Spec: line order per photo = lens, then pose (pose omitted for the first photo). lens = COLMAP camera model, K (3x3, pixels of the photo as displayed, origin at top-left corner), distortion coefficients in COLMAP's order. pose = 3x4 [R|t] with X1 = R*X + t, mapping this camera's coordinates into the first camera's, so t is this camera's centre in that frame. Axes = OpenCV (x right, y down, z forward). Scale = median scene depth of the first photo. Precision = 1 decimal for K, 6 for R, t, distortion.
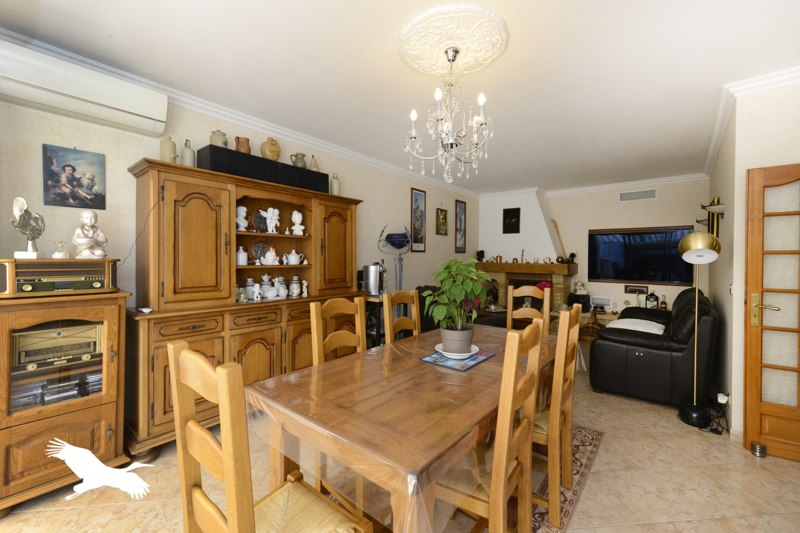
lens RADIAL K [[326.6, 0, 398.6], [0, 326.6, 265.6], [0, 0, 1]] dist [0.004264, 0.000294]
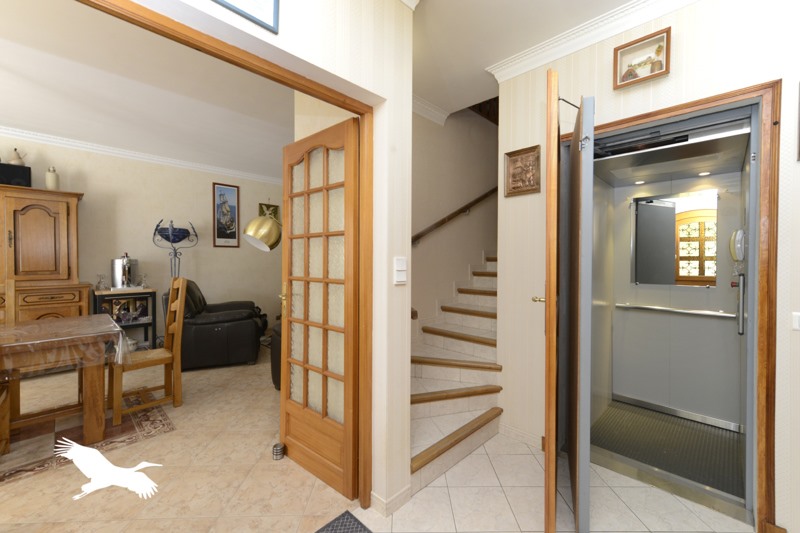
lens RADIAL K [[326.6, 0, 402.2], [0, 326.6, 262.9], [0, 0, 1]] dist [0.004264, 0.000294]
pose [[0.998183, 0.004143, -0.060112, 0.675845], [-0.004796, 0.999931, -0.010732, 0.014877], [0.060063, 0.011001, 0.998134, 0.039702]]
